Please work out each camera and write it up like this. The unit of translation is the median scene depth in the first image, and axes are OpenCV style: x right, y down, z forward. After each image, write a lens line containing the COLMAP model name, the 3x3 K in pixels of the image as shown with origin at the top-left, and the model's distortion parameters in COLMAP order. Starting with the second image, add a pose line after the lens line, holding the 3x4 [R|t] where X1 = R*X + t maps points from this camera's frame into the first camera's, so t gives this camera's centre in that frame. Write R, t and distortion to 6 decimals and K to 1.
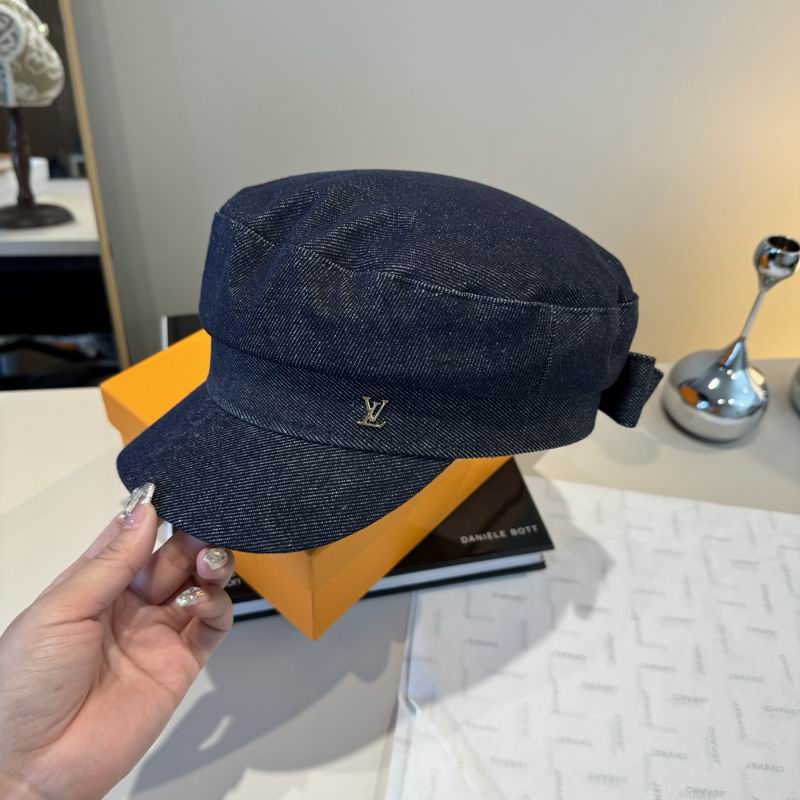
lens RADIAL K [[785.6, 0, 381.6], [0, 785.6, 399.4], [0, 0, 1]] dist [0.123764, -0.015187]
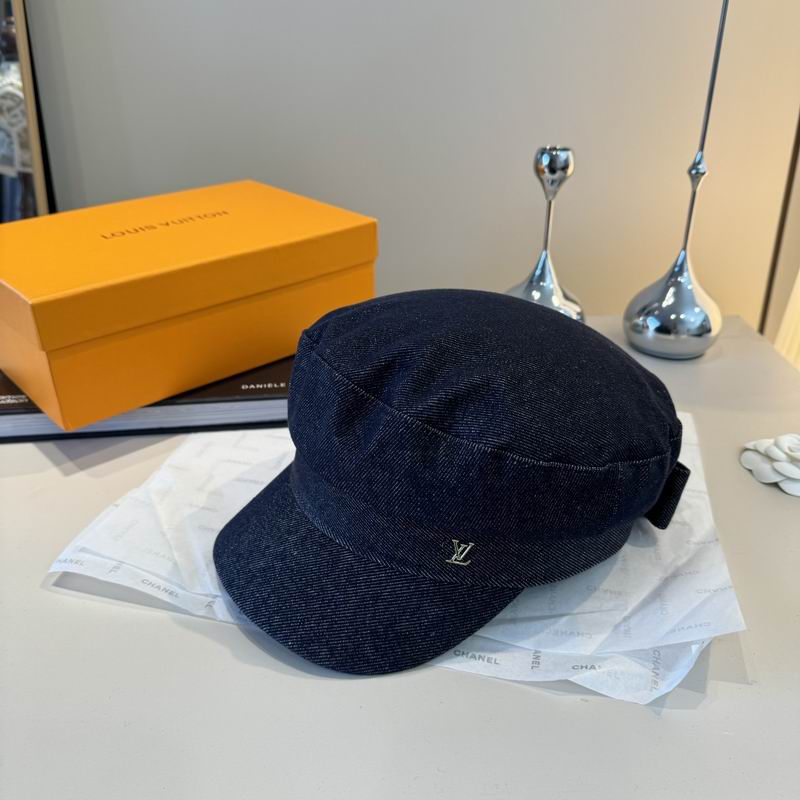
lens RADIAL K [[785.6, 0, 381.6], [0, 785.6, 399.4], [0, 0, 1]] dist [0.123764, -0.015187]
pose [[0.998020, 0.022624, 0.058685, -0.197280], [-0.029887, 0.991580, 0.125998, -0.345899], [-0.055341, -0.127502, 0.990293, -0.103285]]
